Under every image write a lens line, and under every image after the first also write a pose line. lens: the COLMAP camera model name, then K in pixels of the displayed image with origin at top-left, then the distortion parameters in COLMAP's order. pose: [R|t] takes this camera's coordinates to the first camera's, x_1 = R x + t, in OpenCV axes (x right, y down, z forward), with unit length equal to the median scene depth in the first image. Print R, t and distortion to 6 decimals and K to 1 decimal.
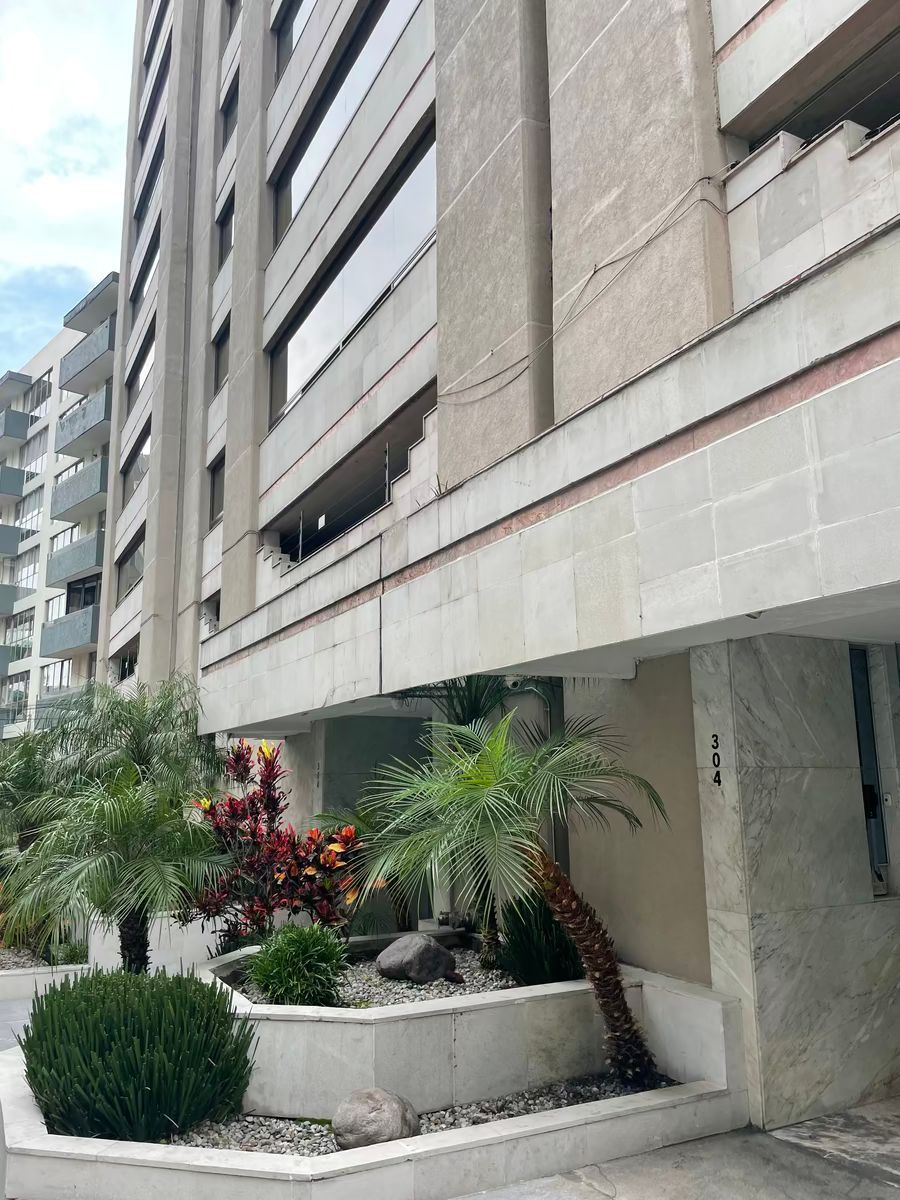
lens RADIAL K [[920.2, 0, 443.8], [0, 920.2, 603.9], [0, 0, 1]] dist [0.076899, -0.105605]
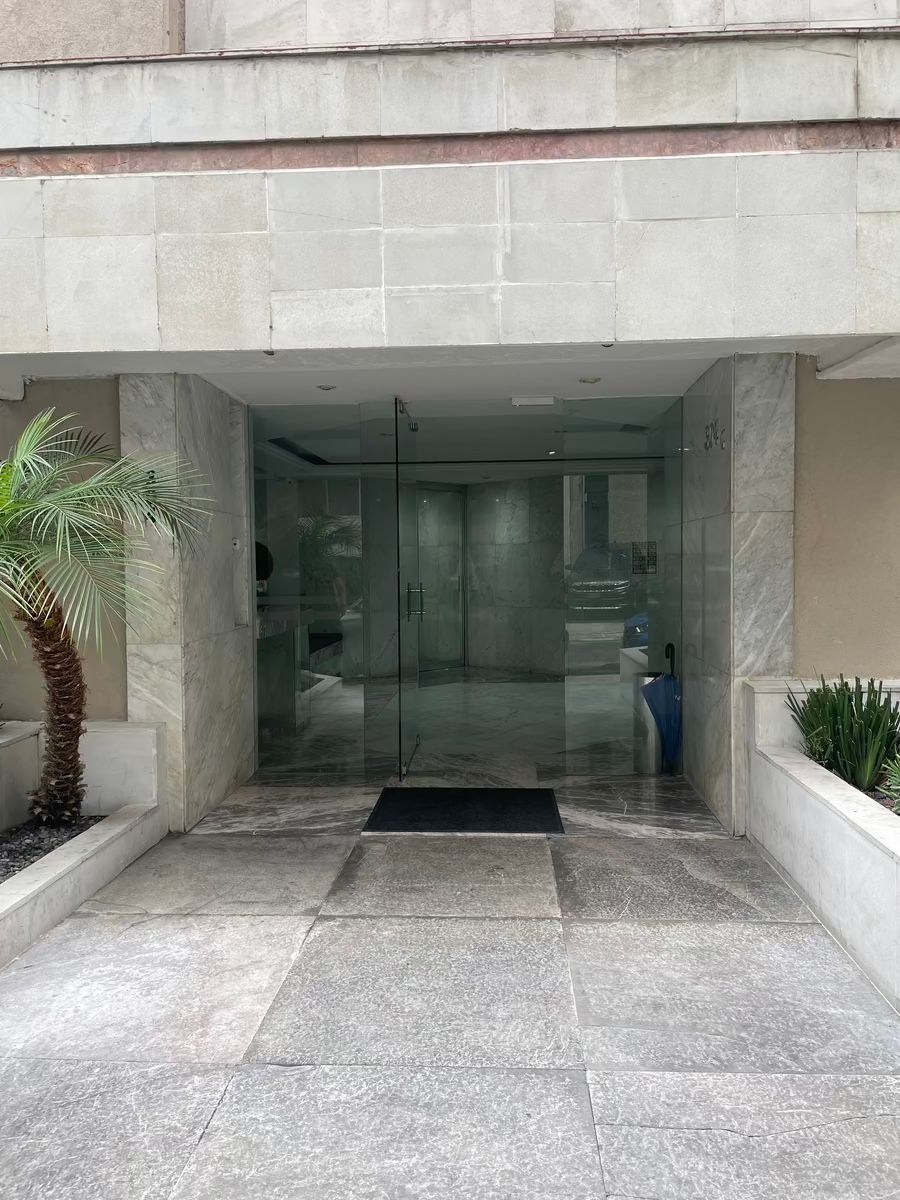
lens RADIAL K [[920.2, 0, 443.8], [0, 920.2, 603.9], [0, 0, 1]] dist [0.076899, -0.105605]
pose [[0.512499, -0.029024, 0.858197, -0.457395], [-0.161422, 0.978354, 0.129486, 0.122909], [-0.843379, -0.204893, 0.496720, 0.281630]]
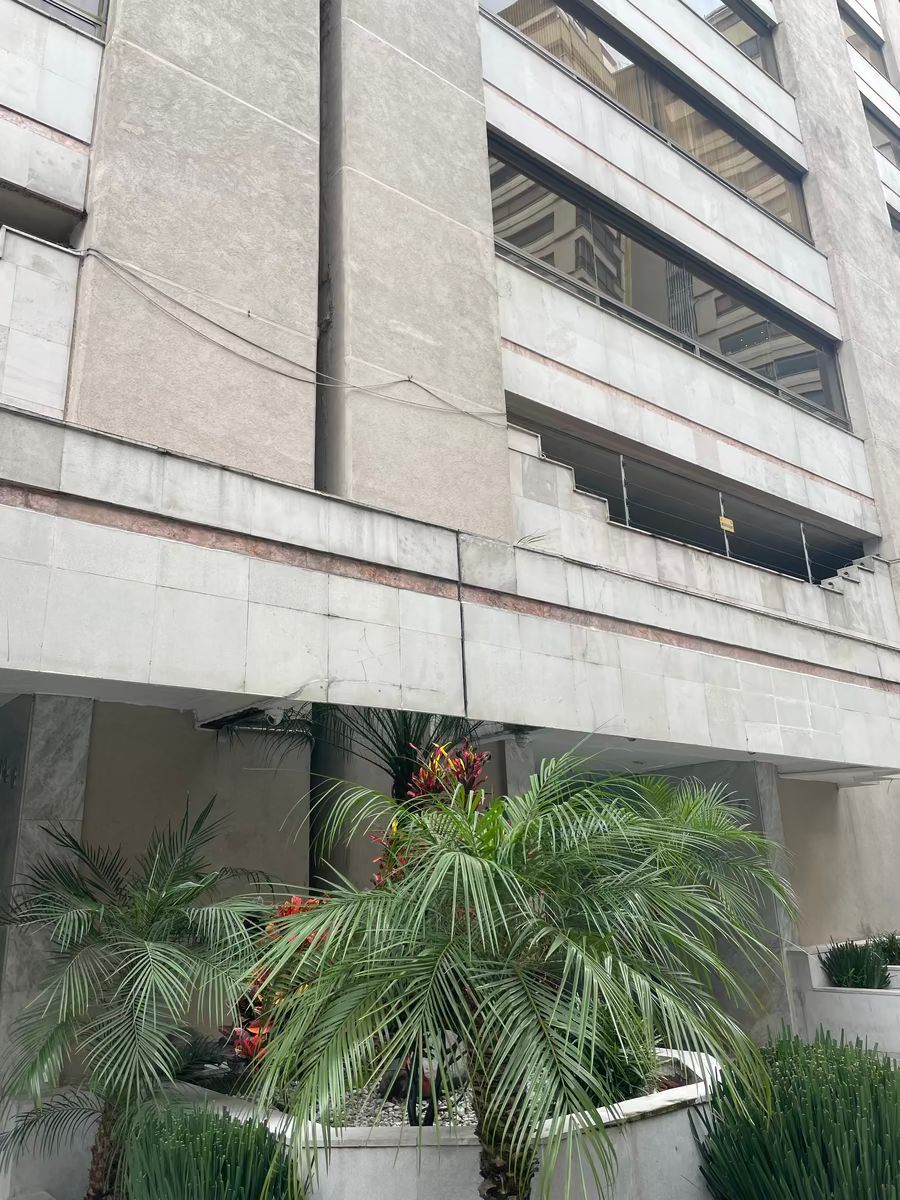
lens RADIAL K [[920.2, 0, 443.8], [0, 920.2, 603.9], [0, 0, 1]] dist [0.076899, -0.105605]
pose [[-0.201578, 0.313361, 0.927993, -1.205020], [-0.146102, 0.927222, -0.344837, 0.406201], [-0.968515, -0.205093, -0.141125, 1.628138]]
